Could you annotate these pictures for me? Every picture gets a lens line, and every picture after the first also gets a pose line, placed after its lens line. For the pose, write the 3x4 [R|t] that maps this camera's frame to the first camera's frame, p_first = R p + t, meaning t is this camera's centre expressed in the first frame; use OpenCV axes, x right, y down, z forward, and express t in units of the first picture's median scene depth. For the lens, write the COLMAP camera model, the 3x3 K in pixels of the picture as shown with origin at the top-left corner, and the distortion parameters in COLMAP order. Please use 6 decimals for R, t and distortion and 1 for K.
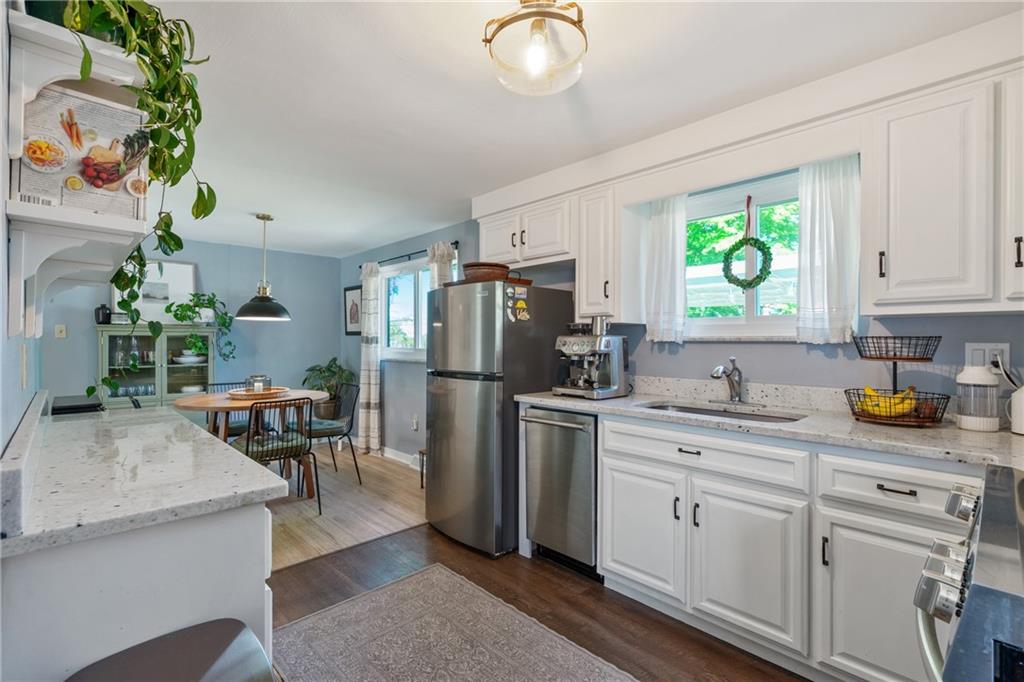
lens RADIAL K [[479.4, 0, 512.6], [0, 479.4, 336.5], [0, 0, 1]] dist [-0.008245, 0.003424]
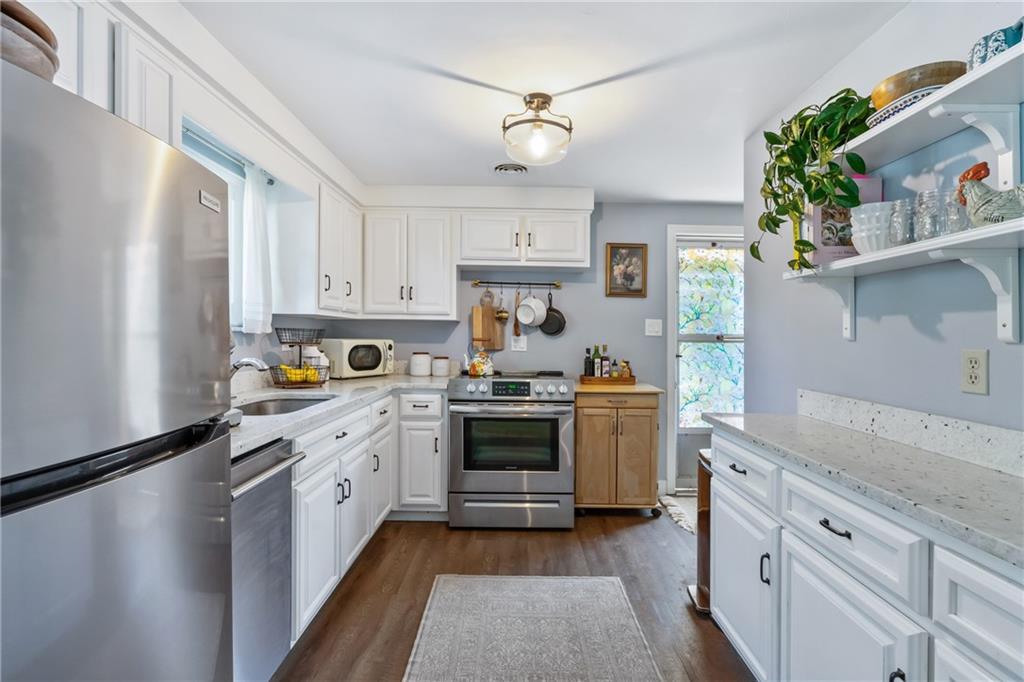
lens RADIAL K [[479.4, 0, 517.0], [0, 479.4, 333.5], [0, 0, 1]] dist [-0.008245, 0.003424]
pose [[-0.736049, -0.012407, 0.676815, -0.283212], [-0.022739, 0.999721, -0.006403, 0.003952], [-0.676547, -0.020103, -0.736125, 0.671204]]
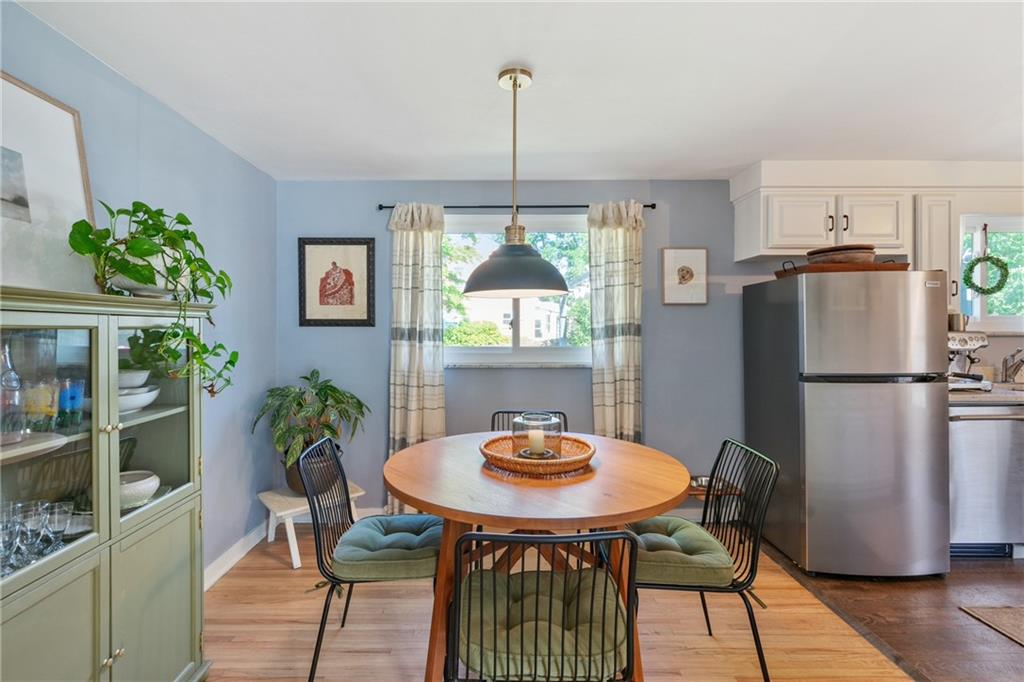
lens RADIAL K [[479.4, 0, 494.9], [0, 479.4, 331.5], [0, 0, 1]] dist [-0.008245, 0.003424]
pose [[0.687388, -0.003779, 0.726281, -0.750440], [-0.005363, 0.999933, 0.010278, -0.003703], [-0.726271, -0.010960, 0.687321, 0.588988]]
